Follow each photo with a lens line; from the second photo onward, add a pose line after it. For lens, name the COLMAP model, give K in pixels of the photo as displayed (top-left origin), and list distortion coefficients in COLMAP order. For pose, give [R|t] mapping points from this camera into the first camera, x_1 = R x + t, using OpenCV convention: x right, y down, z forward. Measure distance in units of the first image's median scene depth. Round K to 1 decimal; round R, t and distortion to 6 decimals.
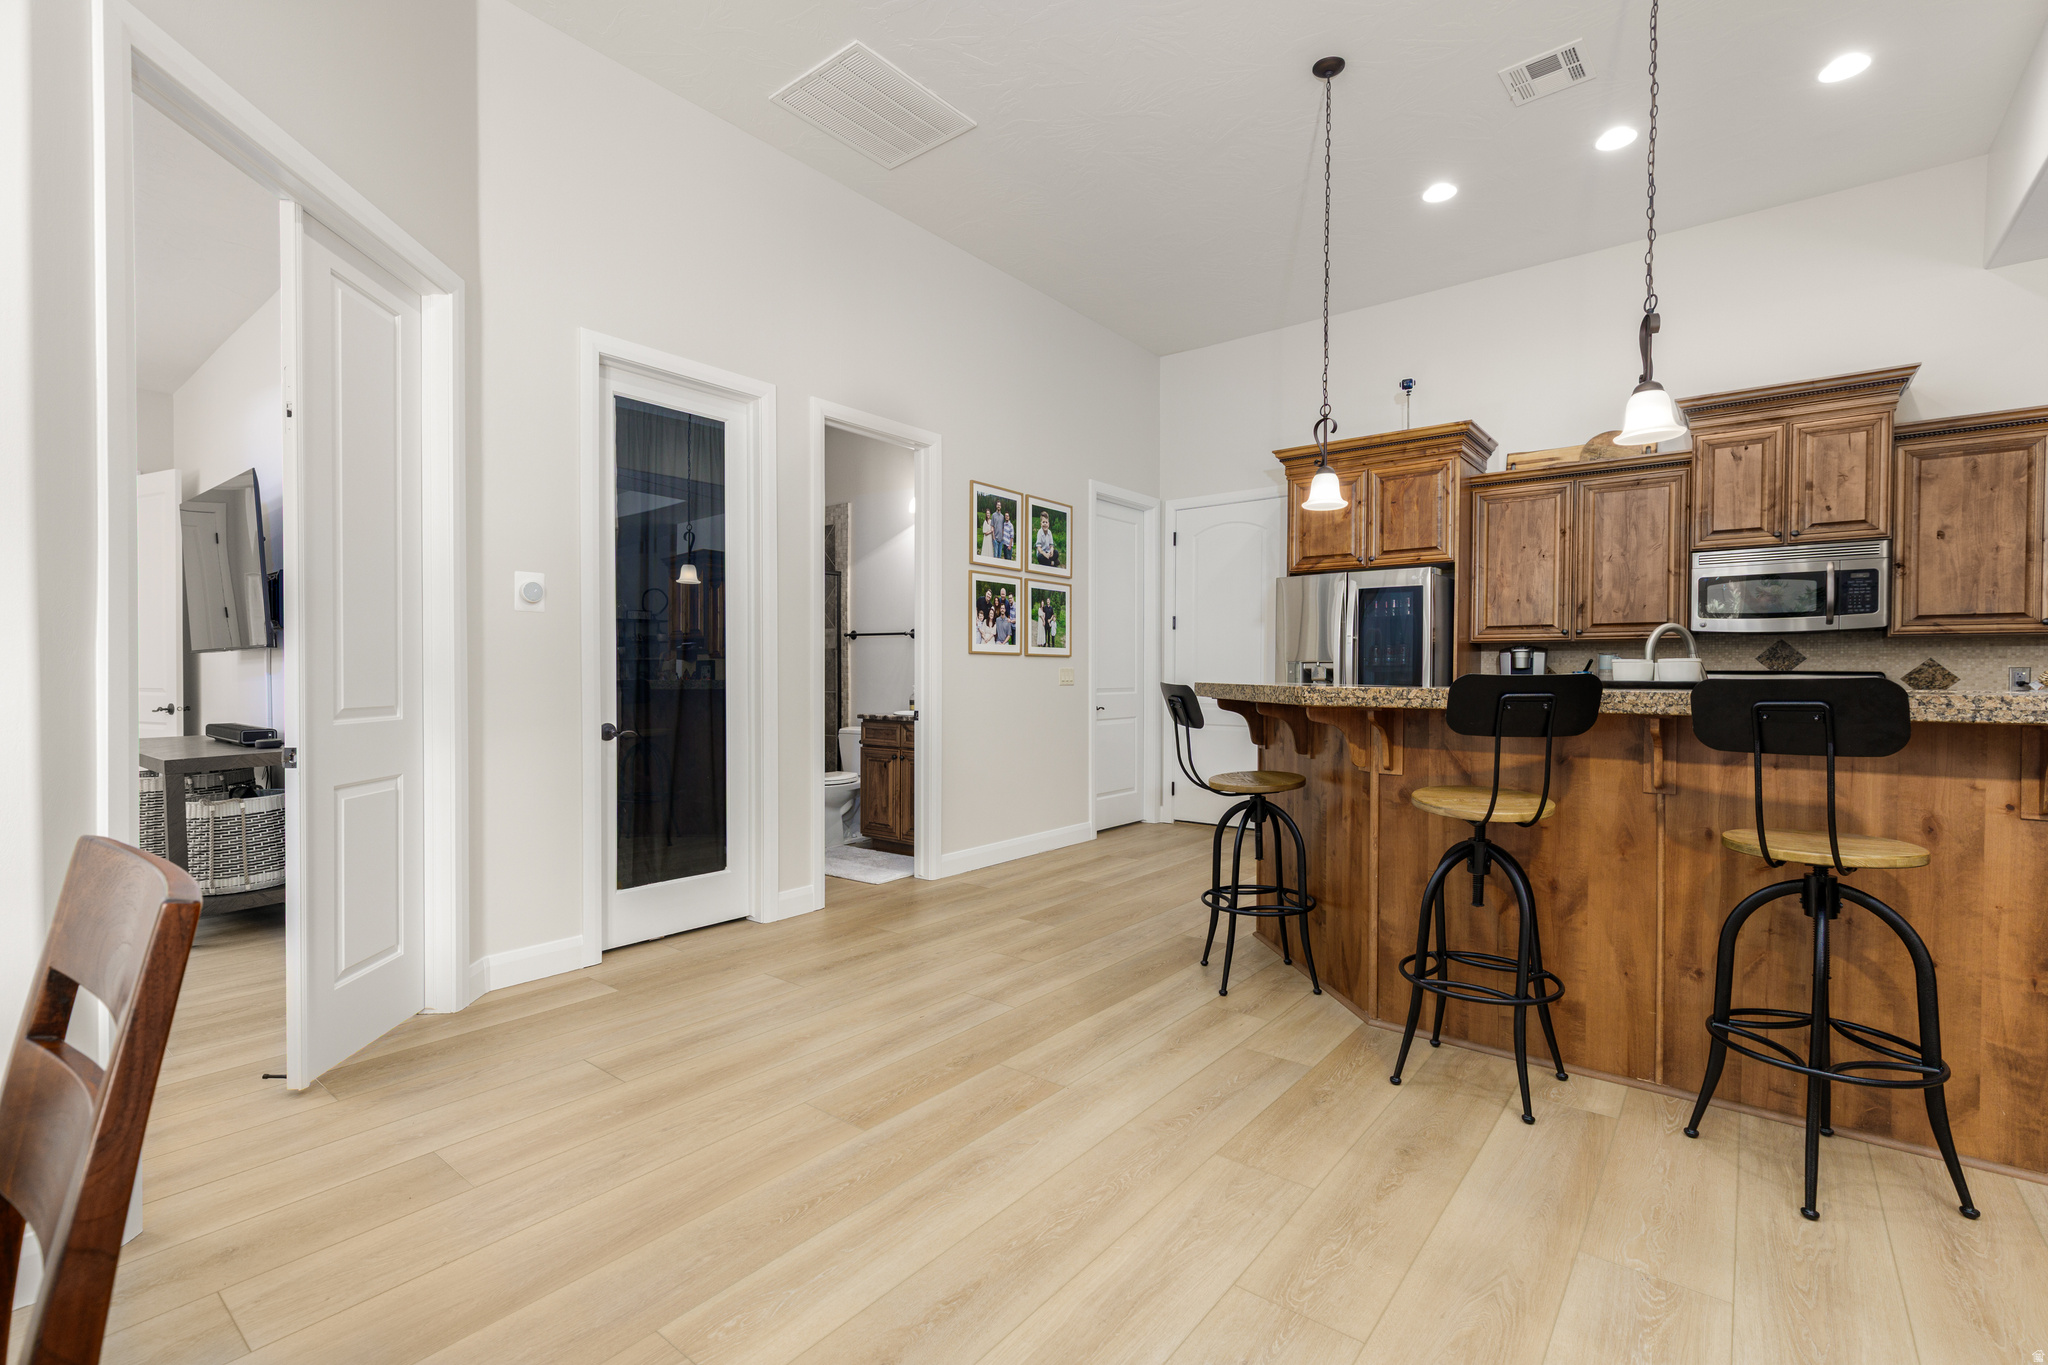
lens RADIAL K [[915.3, 0, 1018.6], [0, 915.3, 684.7], [0, 0, 1]] dist [0.009726, 0.000202]
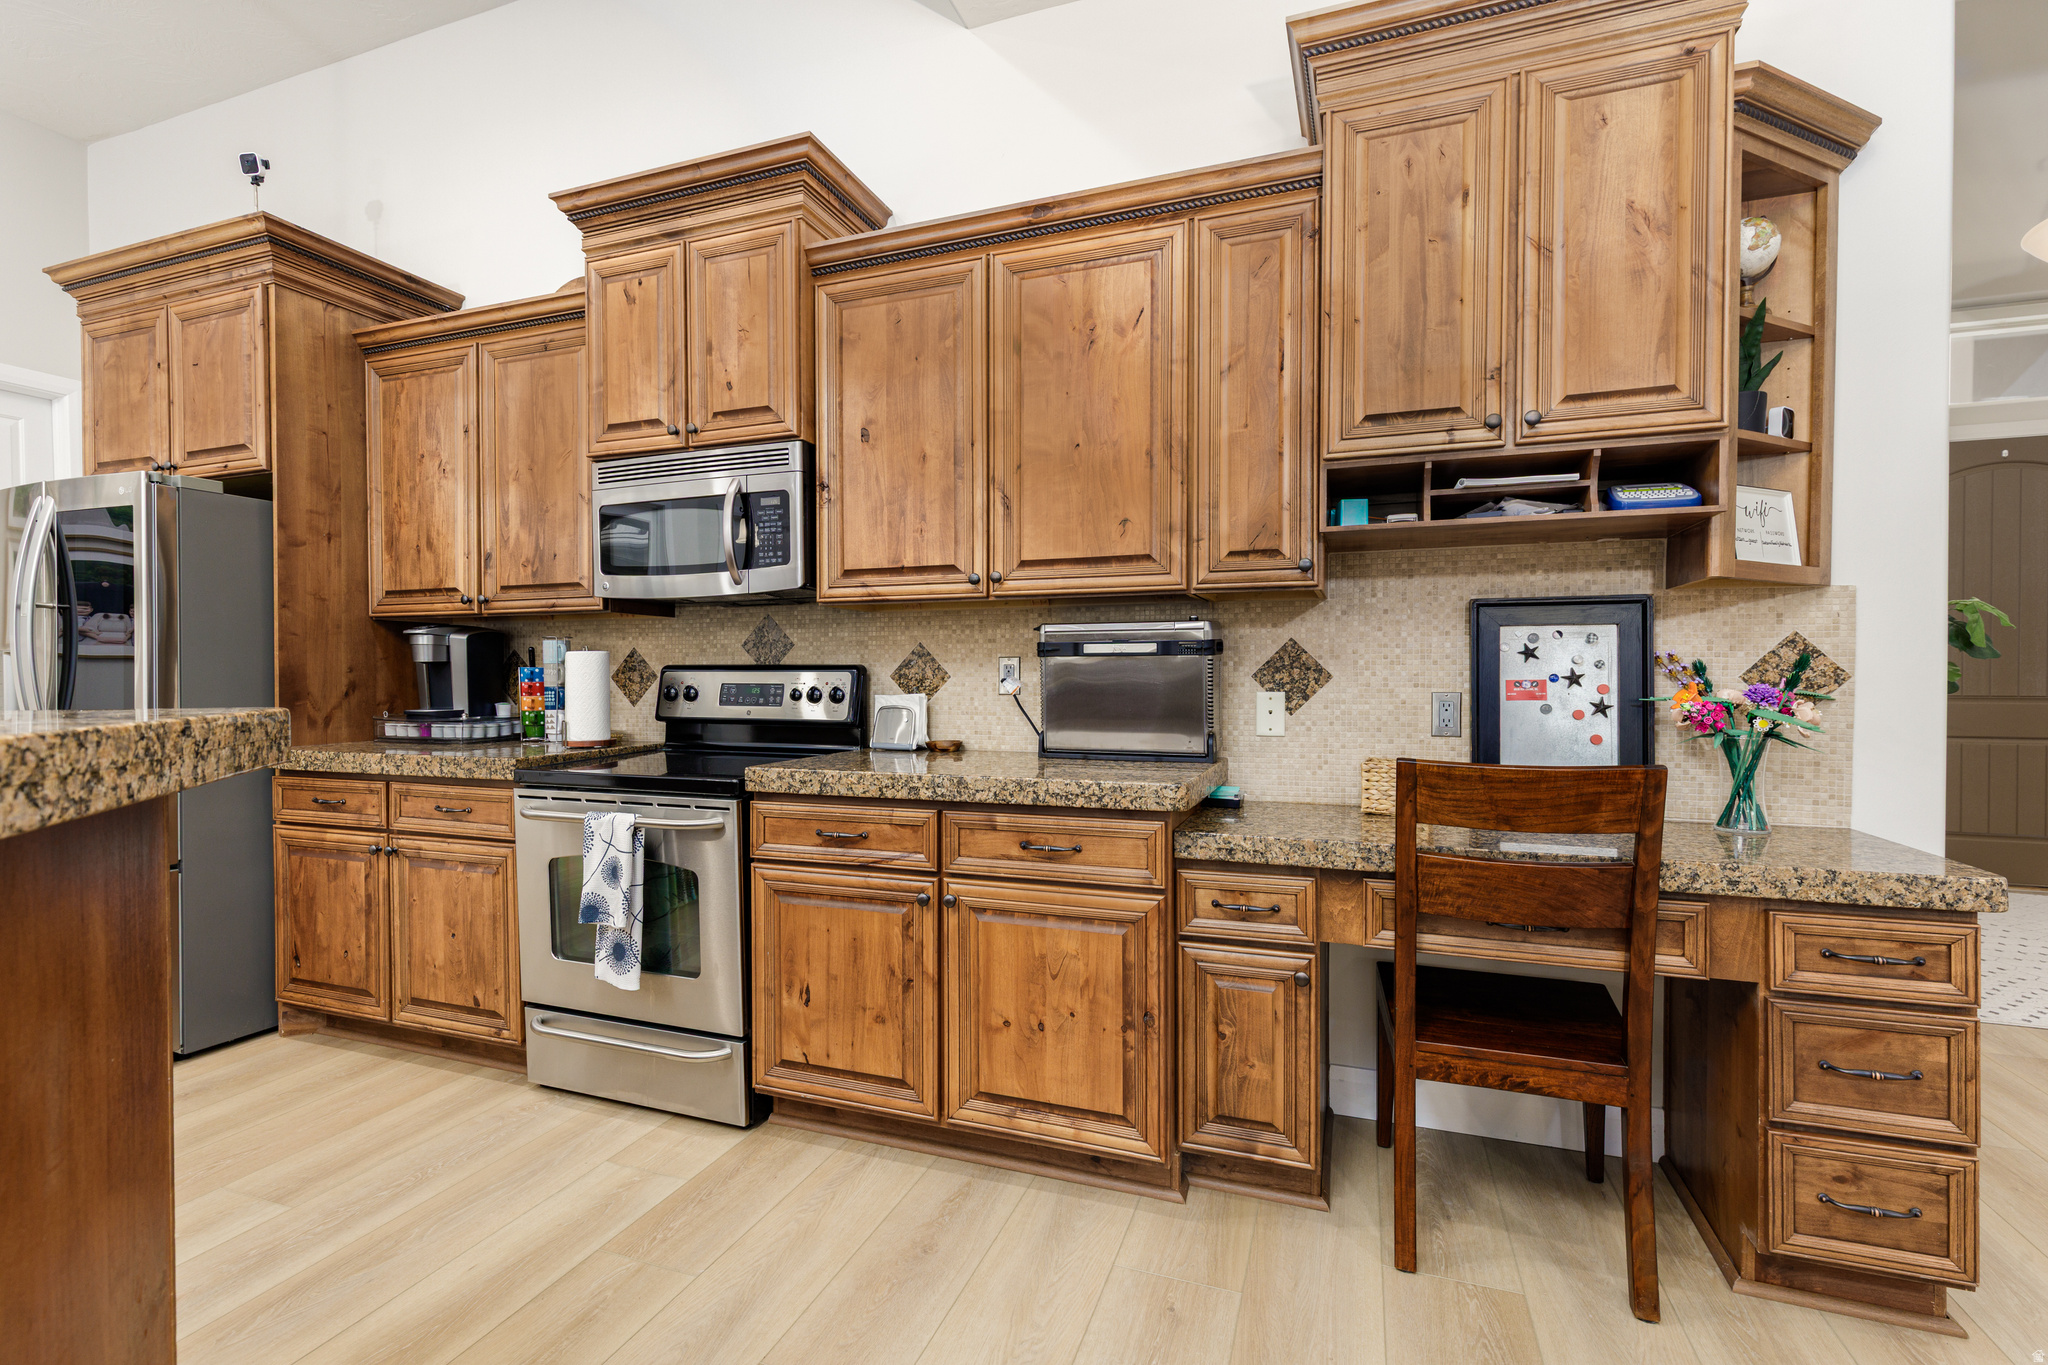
lens RADIAL K [[915.3, 0, 1018.6], [0, 915.3, 684.7], [0, 0, 1]] dist [0.009726, 0.000202]
pose [[0.950797, -0.010882, 0.309625, 0.865849], [0.011925, 0.999928, -0.001476, 0.001402], [-0.309586, 0.005095, 0.950858, 0.388627]]
